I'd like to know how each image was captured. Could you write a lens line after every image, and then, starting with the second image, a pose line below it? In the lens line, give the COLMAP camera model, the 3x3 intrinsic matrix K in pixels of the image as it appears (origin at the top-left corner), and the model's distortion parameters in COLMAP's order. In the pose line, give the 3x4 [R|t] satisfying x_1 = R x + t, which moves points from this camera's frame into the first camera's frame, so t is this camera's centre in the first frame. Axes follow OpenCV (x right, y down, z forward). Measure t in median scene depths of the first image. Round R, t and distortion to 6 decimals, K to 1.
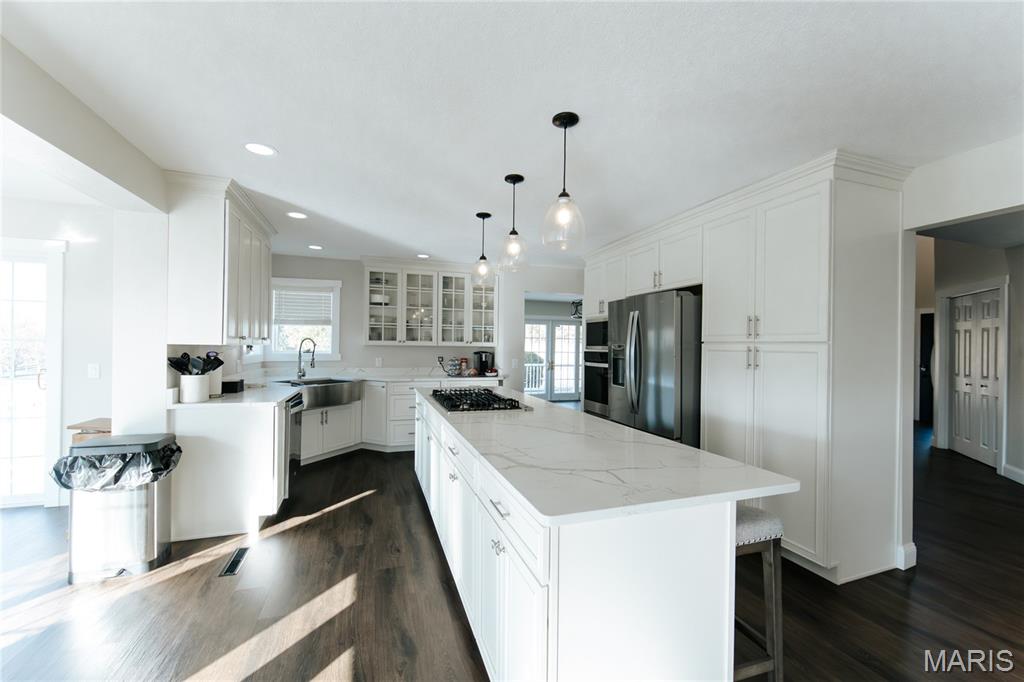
lens RADIAL K [[402.6, 0, 508.8], [0, 402.6, 347.6], [0, 0, 1]] dist [-0.001564, -0.000370]
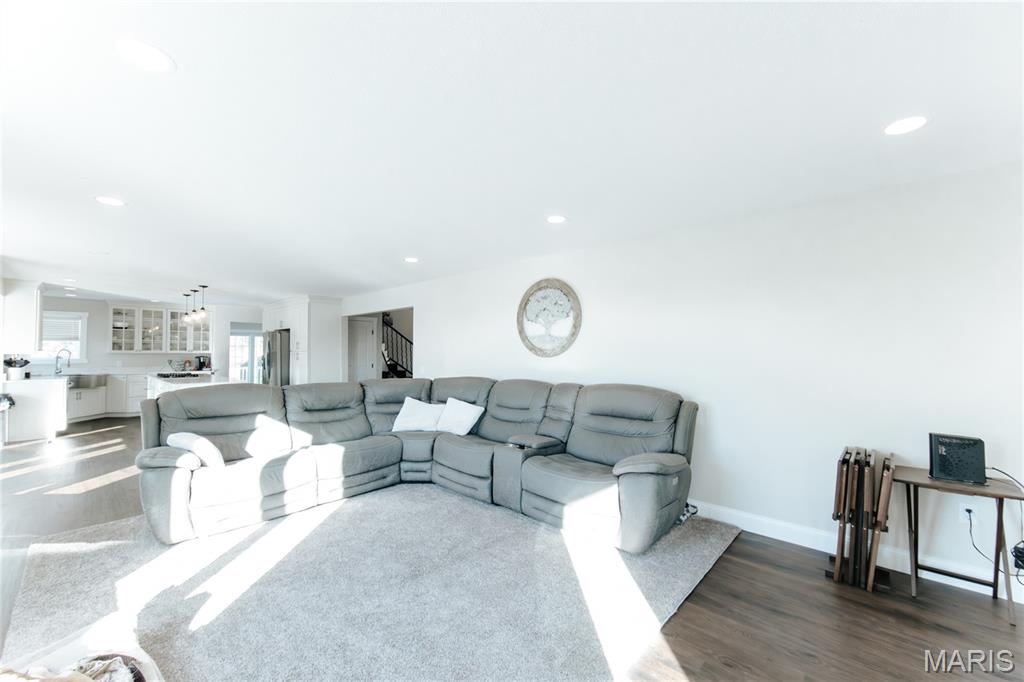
lens RADIAL K [[401.1, 0, 509.4], [0, 401.1, 345.1], [0, 0, 1]] dist [-0.000732, -0.000415]
pose [[0.881853, -0.002228, 0.471519, 0.315324], [0.011036, 0.999812, -0.015916, 0.005001], [-0.471395, 0.019239, 0.881712, -1.222871]]
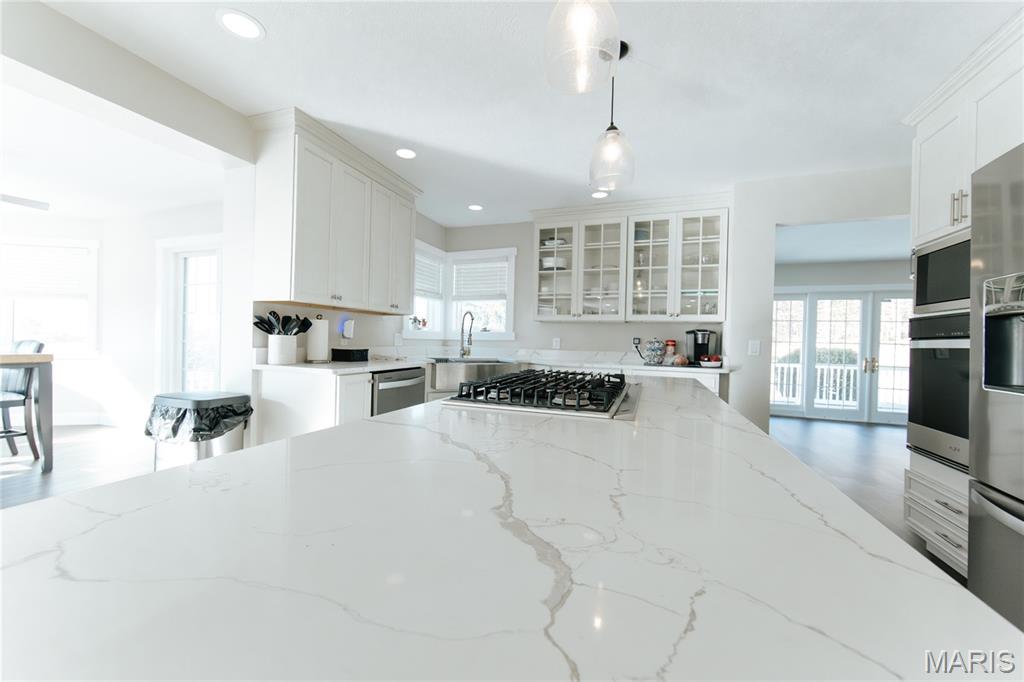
lens RADIAL K [[403.3, 0, 504.3], [0, 403.3, 343.0], [0, 0, 1]] dist [-0.002597, -0.000391]
pose [[0.775442, 0.007824, -0.631370, 0.113825], [-0.016063, 0.999844, -0.007338, 0.046504], [0.631214, 0.015832, 0.775447, 0.333252]]
